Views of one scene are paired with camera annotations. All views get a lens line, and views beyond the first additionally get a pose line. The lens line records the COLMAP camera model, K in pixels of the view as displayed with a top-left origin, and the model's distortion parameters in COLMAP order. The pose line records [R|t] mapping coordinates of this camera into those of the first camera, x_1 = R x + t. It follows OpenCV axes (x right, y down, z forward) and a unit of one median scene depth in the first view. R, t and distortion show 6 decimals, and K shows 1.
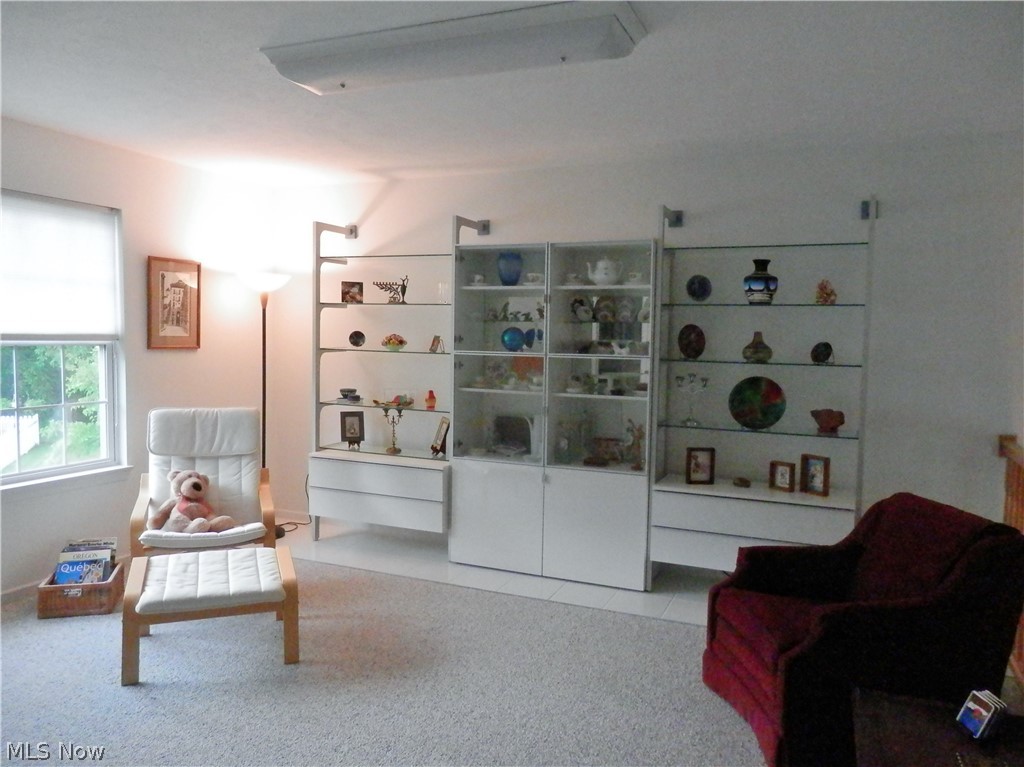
lens RADIAL K [[763.5, 0, 512.0], [0, 763.5, 383.5], [0, 0, 1]] dist [-0.007045, 0.013015]
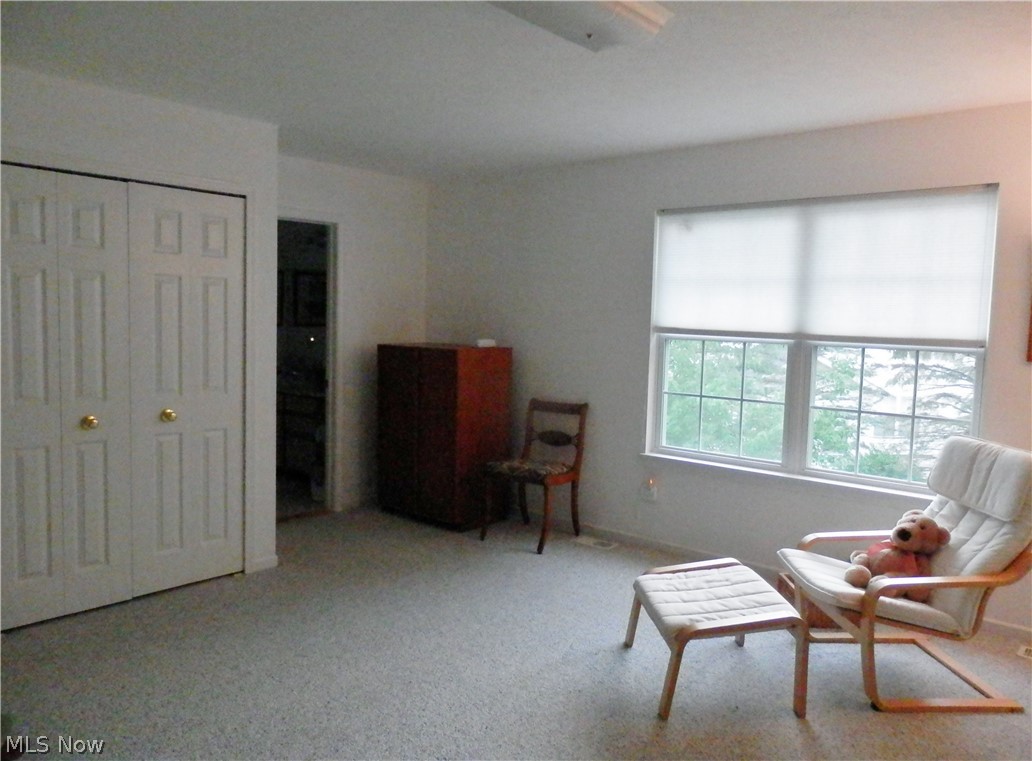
lens RADIAL K [[784.8, 0, 516.0], [0, 784.8, 380.5], [0, 0, 1]] dist [-0.005885, -0.000557]
pose [[-0.304107, 0.043772, -0.951632, 0.521909], [-0.105310, 0.991277, 0.079249, -0.046777], [0.946799, 0.124317, -0.296845, 0.988411]]
